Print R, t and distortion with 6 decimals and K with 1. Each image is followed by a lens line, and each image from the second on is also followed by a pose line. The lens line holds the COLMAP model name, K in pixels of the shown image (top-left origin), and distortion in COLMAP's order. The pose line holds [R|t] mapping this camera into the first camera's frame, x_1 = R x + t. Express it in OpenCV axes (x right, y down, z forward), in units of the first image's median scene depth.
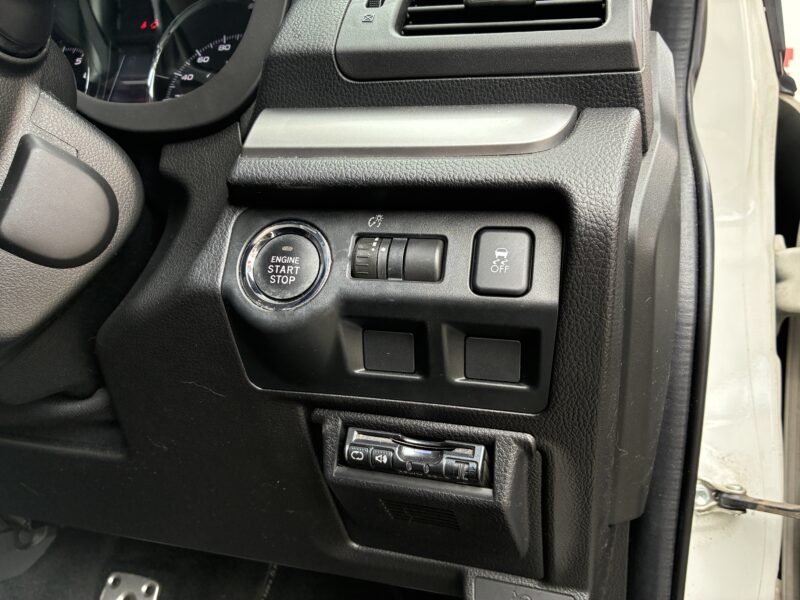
lens RADIAL K [[611.9, 0, 408.8], [0, 611.9, 303.0], [0, 0, 1]] dist [0.032832, -0.004410]
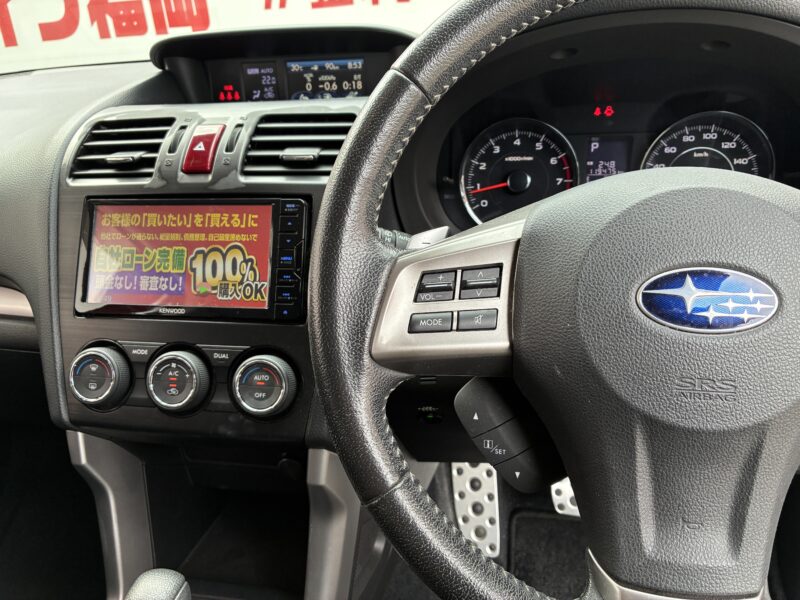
lens RADIAL K [[619.2, 0, 400.0], [0, 619.2, 300.0], [0, 0, 1]] dist [0.007186, 0.007537]
pose [[0.985557, -0.159655, 0.056460, -1.550422], [0.122844, 0.903514, 0.410576, -1.098167], [-0.116563, -0.397710, 0.910077, -0.317084]]
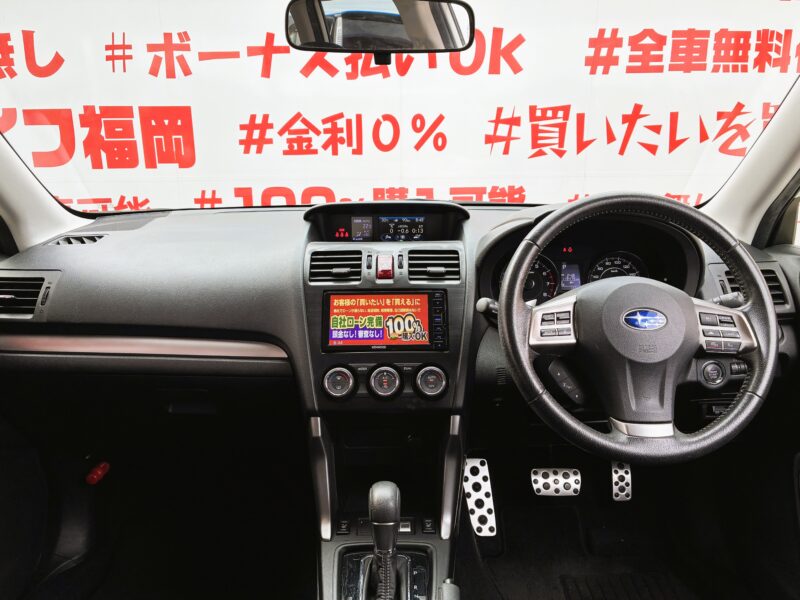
lens RADIAL K [[612.8, 0, 400.0], [0, 612.8, 300.0], [0, 0, 1]] dist [0.065549, -0.088796]
pose [[0.949168, -0.149312, 0.277101, -2.871815], [0.073529, 0.961153, 0.266041, -1.573345], [-0.306060, -0.232143, 0.923275, -1.758512]]
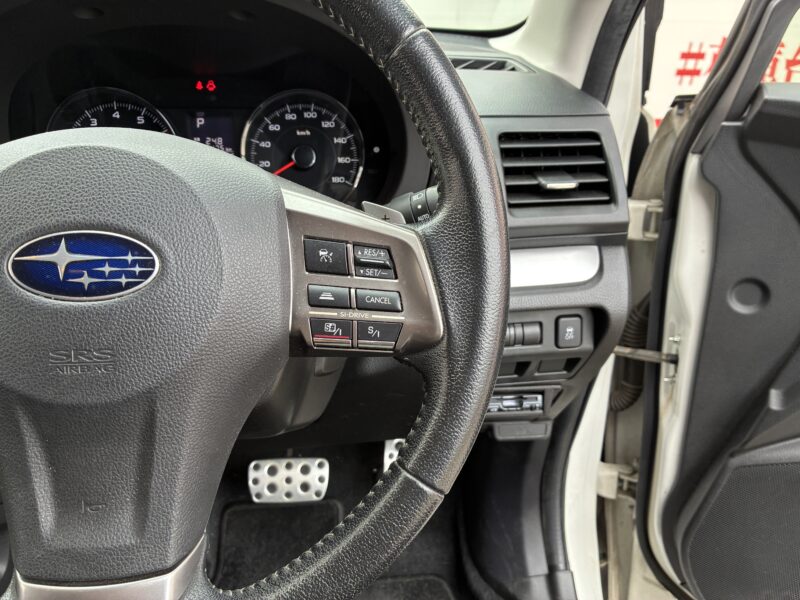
lens RADIAL K [[619.2, 0, 400.0], [0, 619.2, 300.0], [0, 0, 1]] dist [0.007186, 0.007537]
pose [[0.920008, -0.209217, 0.331381, -0.917811], [0.044465, 0.895843, 0.442141, -0.975716], [-0.389369, -0.392039, 0.833485, -0.439986]]
